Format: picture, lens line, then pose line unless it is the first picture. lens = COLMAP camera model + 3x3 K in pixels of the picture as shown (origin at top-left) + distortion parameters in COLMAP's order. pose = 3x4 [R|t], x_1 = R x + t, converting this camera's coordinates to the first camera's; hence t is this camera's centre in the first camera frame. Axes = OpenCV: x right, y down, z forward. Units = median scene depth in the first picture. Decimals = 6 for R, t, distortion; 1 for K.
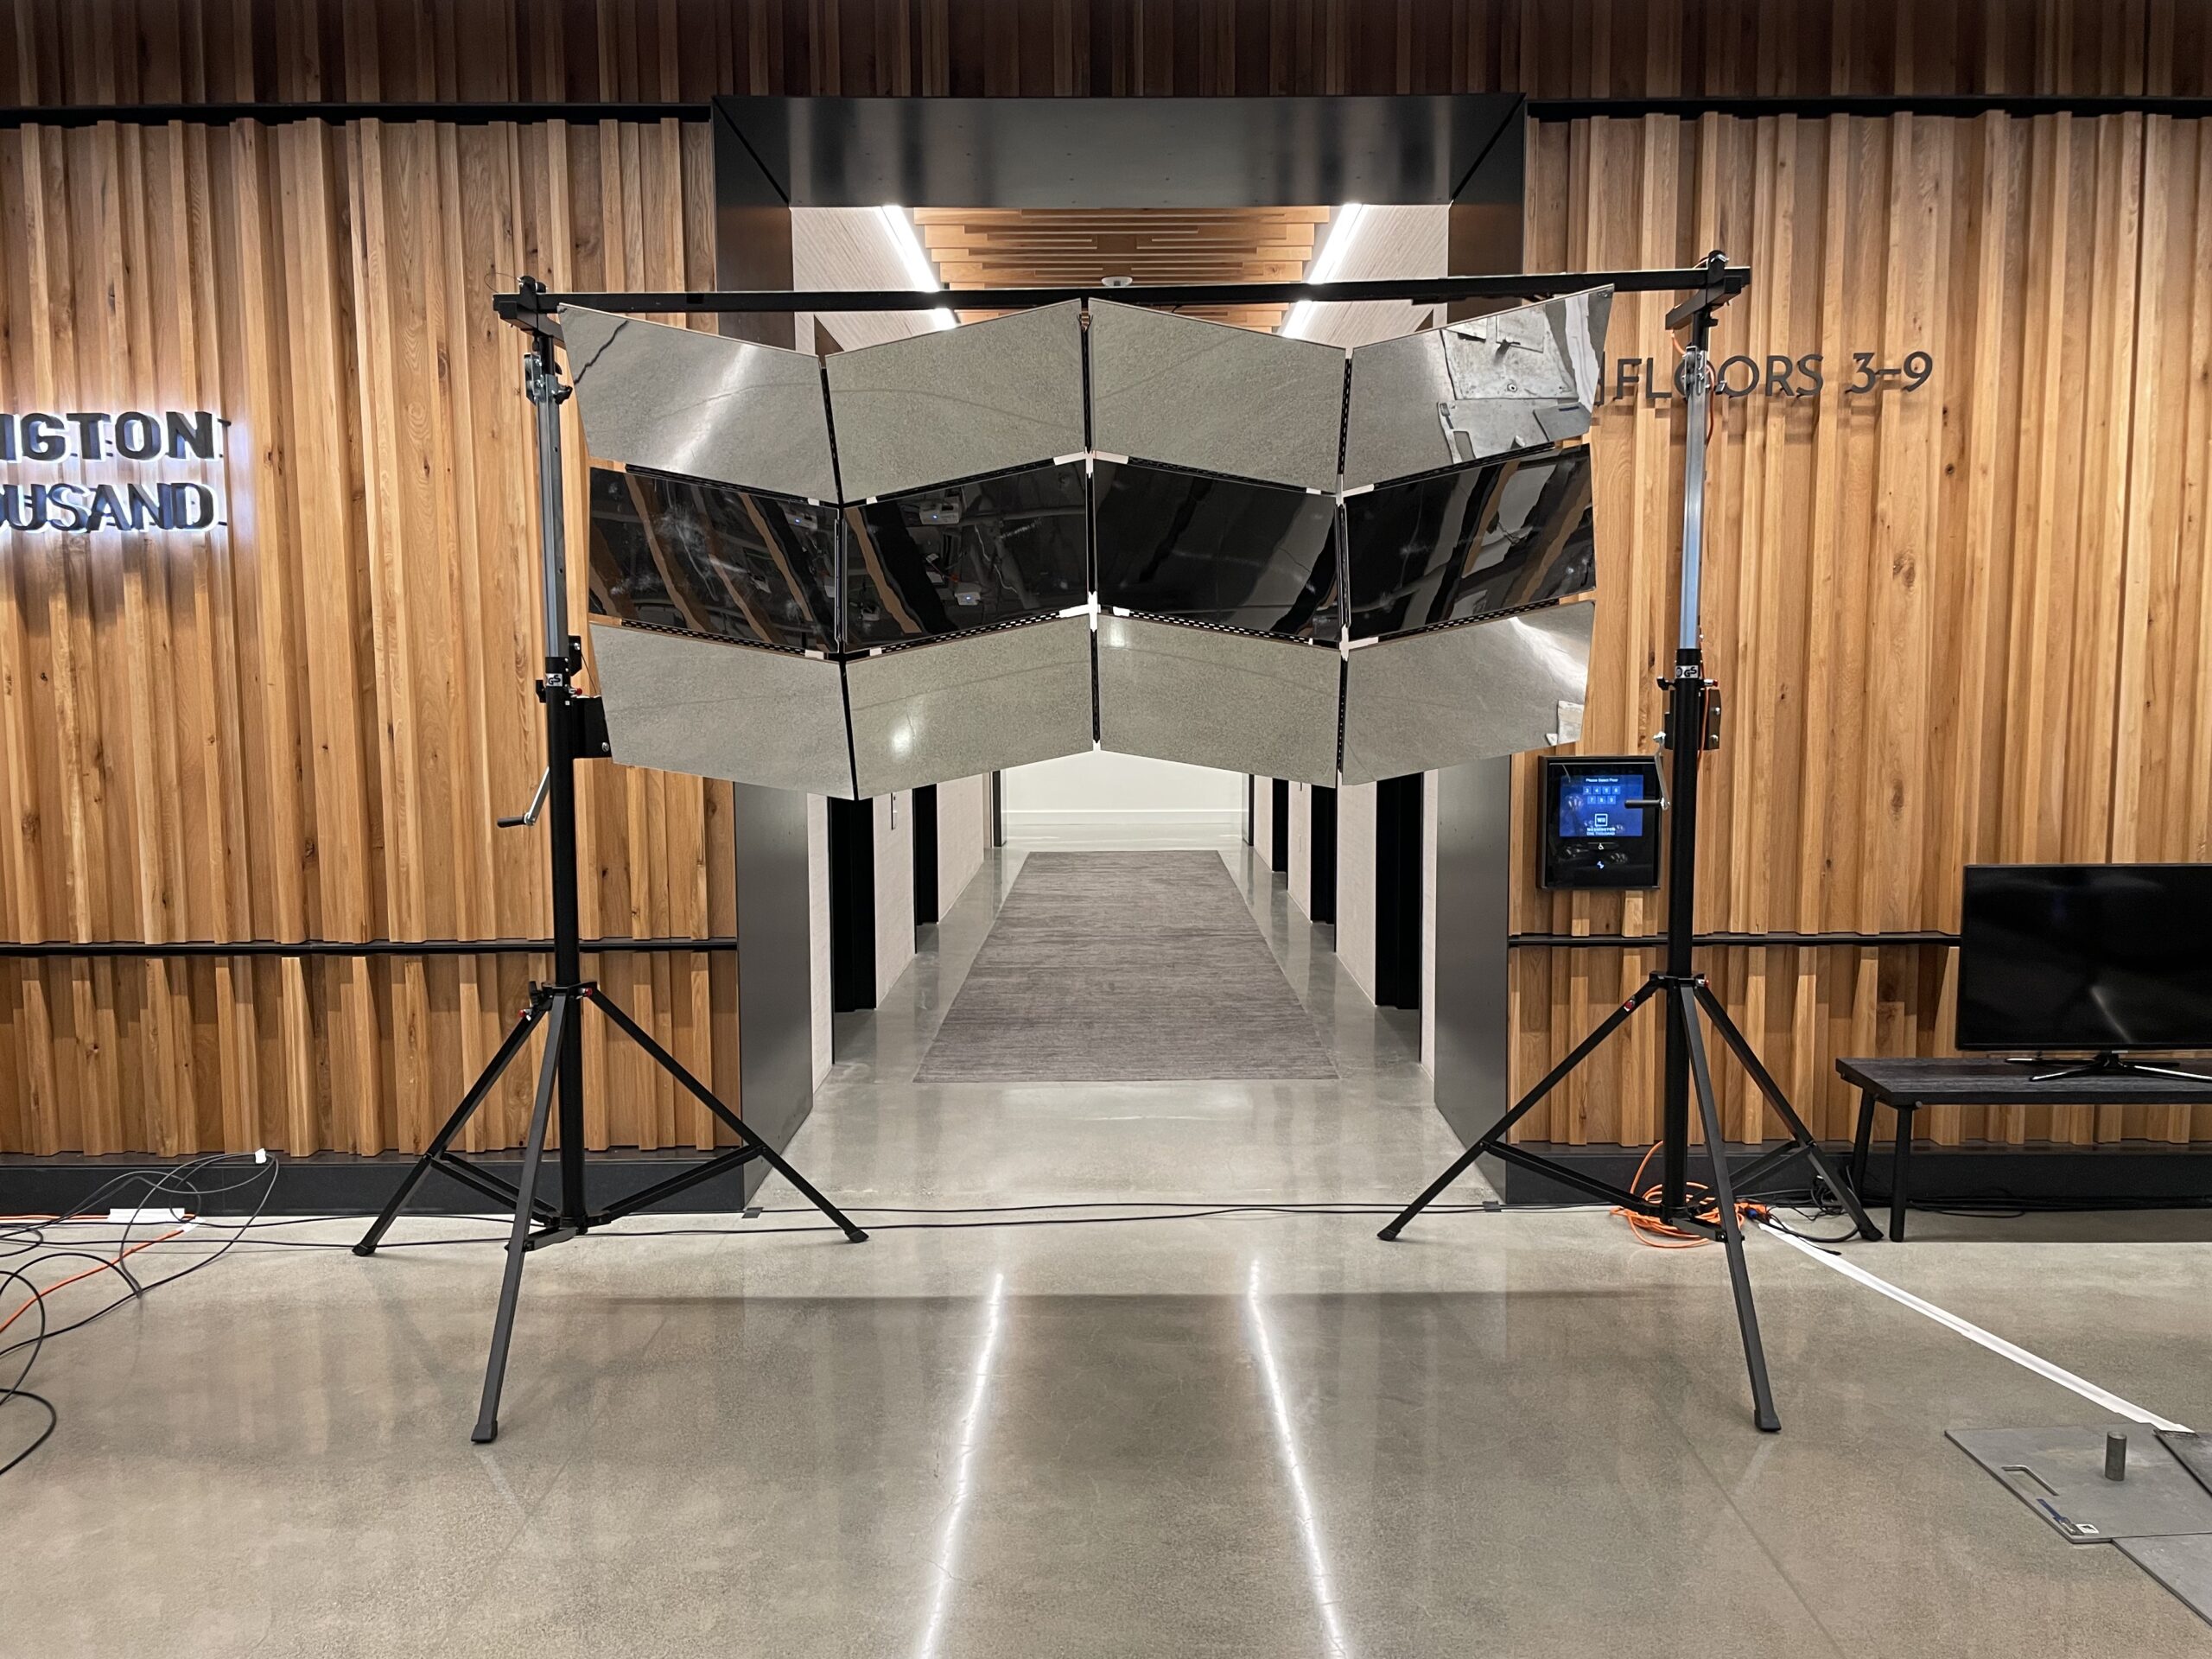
lens RADIAL K [[1671.0, 0, 1105.7], [0, 1671.0, 827.9], [0, 0, 1]] dist [-0.001404, -0.008881]
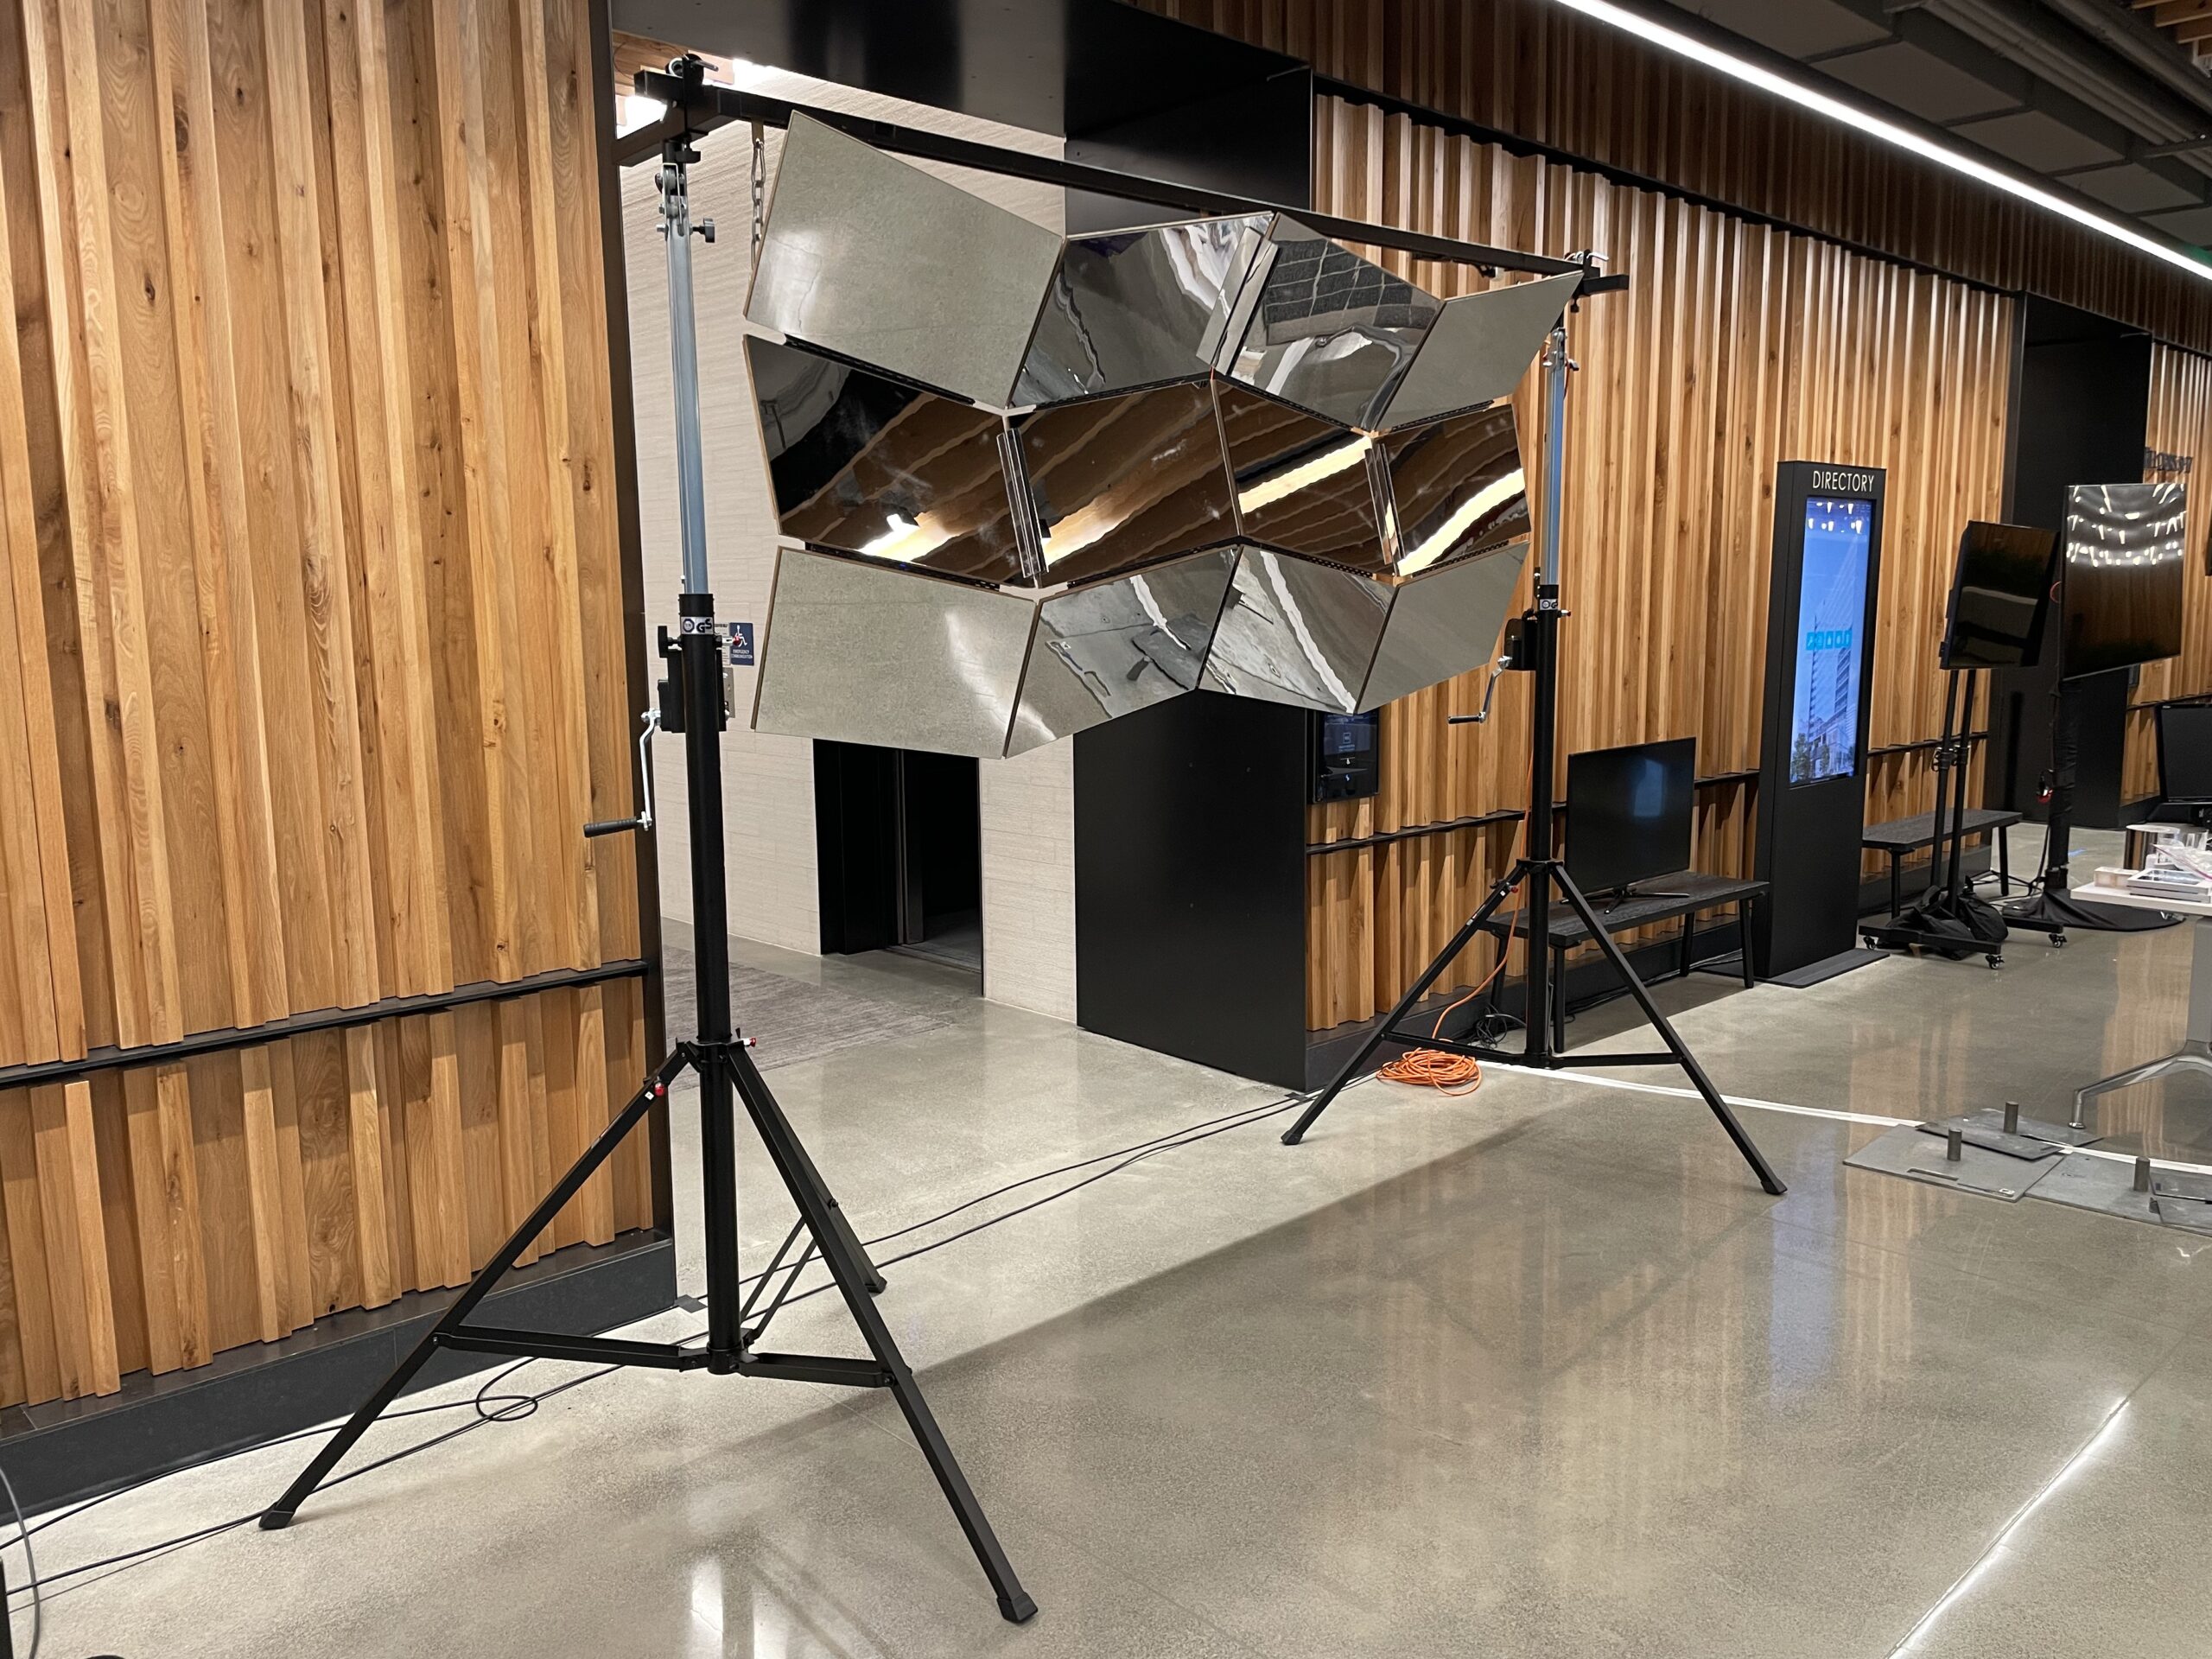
lens RADIAL K [[1671.0, 0, 1106.4], [0, 1671.0, 829.7], [0, 0, 1]] dist [-0.001404, -0.008881]
pose [[0.722863, -0.098257, 0.683970, -0.585578], [0.076709, 0.995131, 0.061887, -0.024423], [-0.686721, 0.007730, 0.726880, 0.294387]]
